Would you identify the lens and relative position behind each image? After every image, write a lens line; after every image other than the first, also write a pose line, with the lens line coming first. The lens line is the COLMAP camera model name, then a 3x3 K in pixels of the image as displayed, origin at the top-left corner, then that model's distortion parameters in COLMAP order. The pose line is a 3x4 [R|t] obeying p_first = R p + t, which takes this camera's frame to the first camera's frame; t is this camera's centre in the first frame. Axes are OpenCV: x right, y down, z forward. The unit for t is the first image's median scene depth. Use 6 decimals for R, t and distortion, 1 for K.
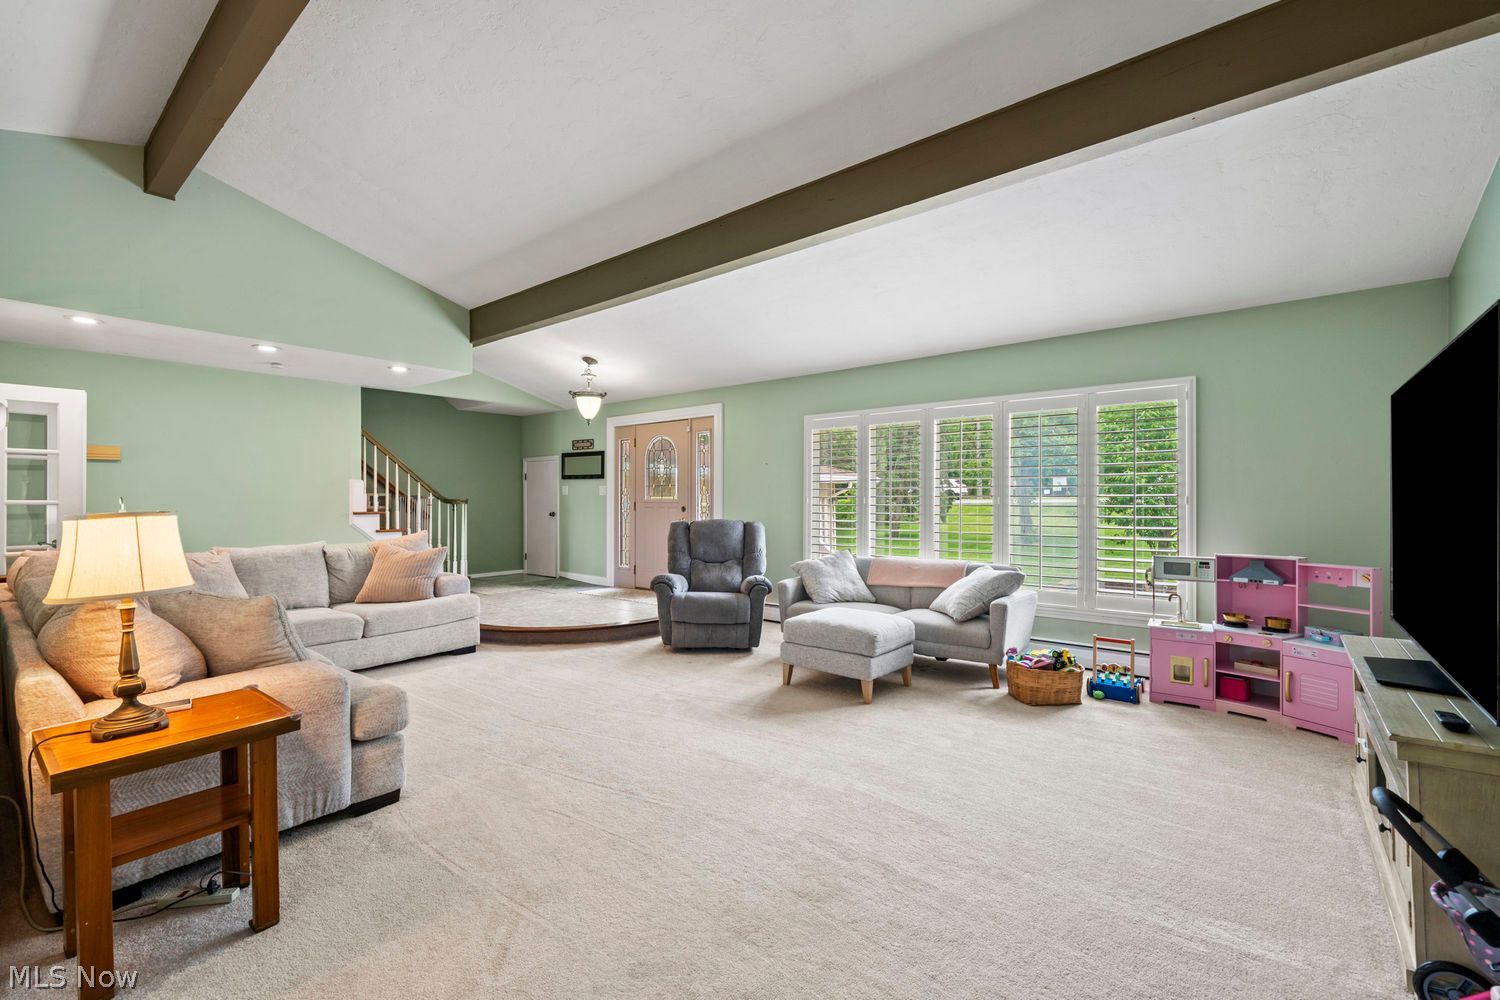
lens RADIAL K [[641.9, 0, 750.0], [0, 641.9, 500.0], [0, 0, 1]] dist [-0.001070, -0.000179]
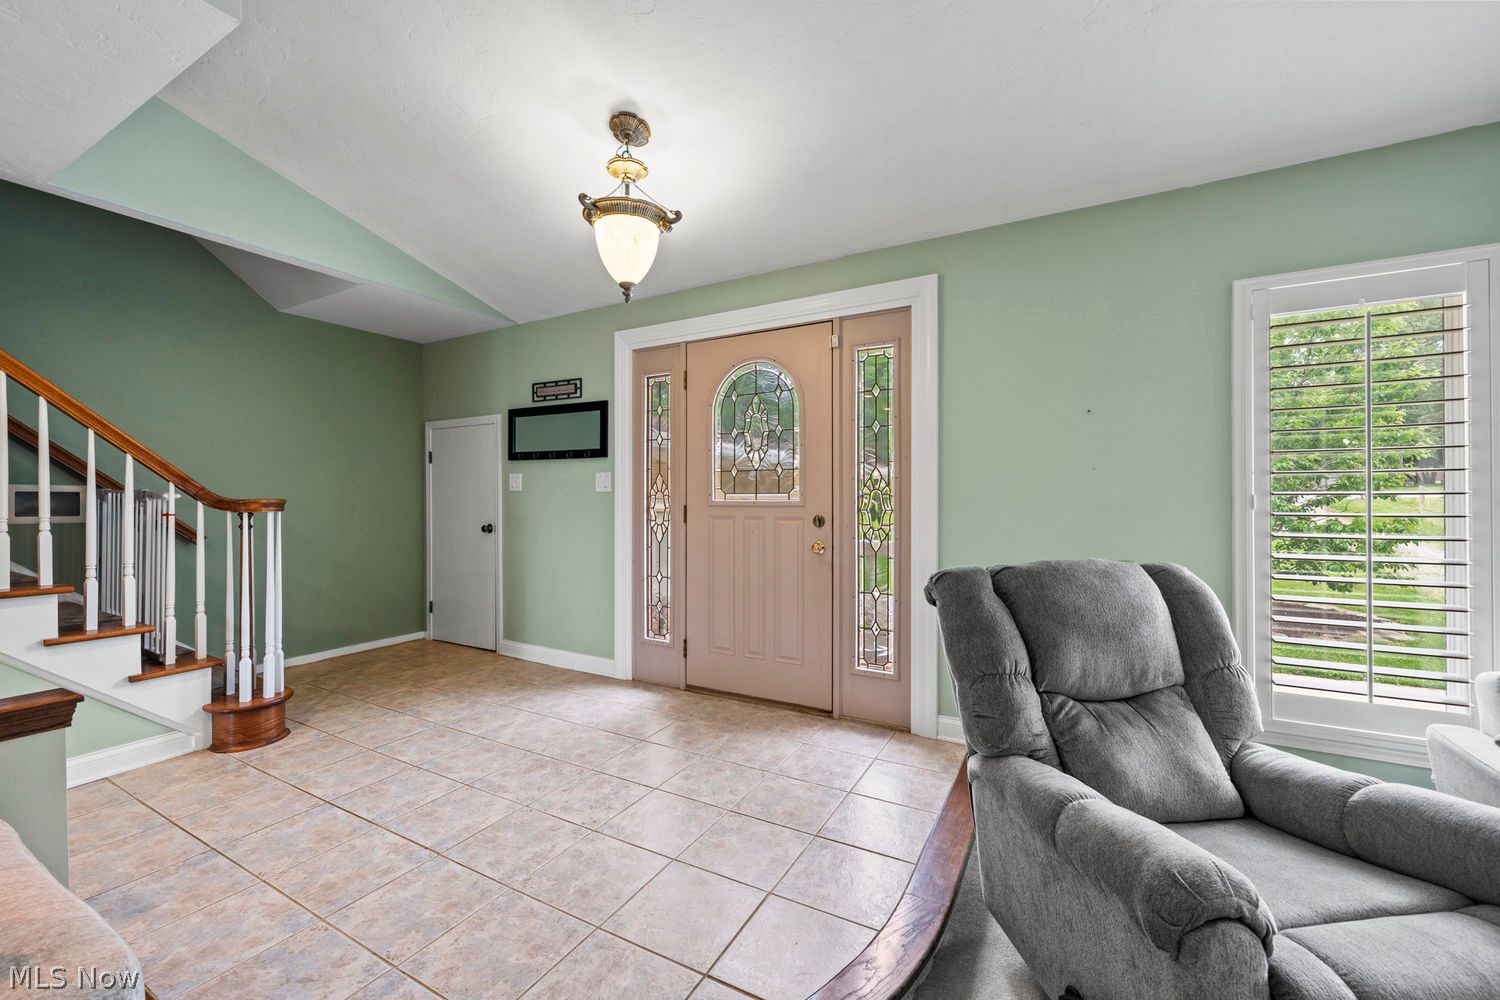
lens RADIAL K [[604.1, 0, 750.0], [0, 604.1, 500.0], [0, 0, 1]] dist [-0.000541, -0.000030]
pose [[0.985616, -0.000823, 0.168997, -0.303879], [0.000753, 1.000000, 0.000474, -0.001490], [-0.168997, -0.000340, 0.985616, 0.810421]]
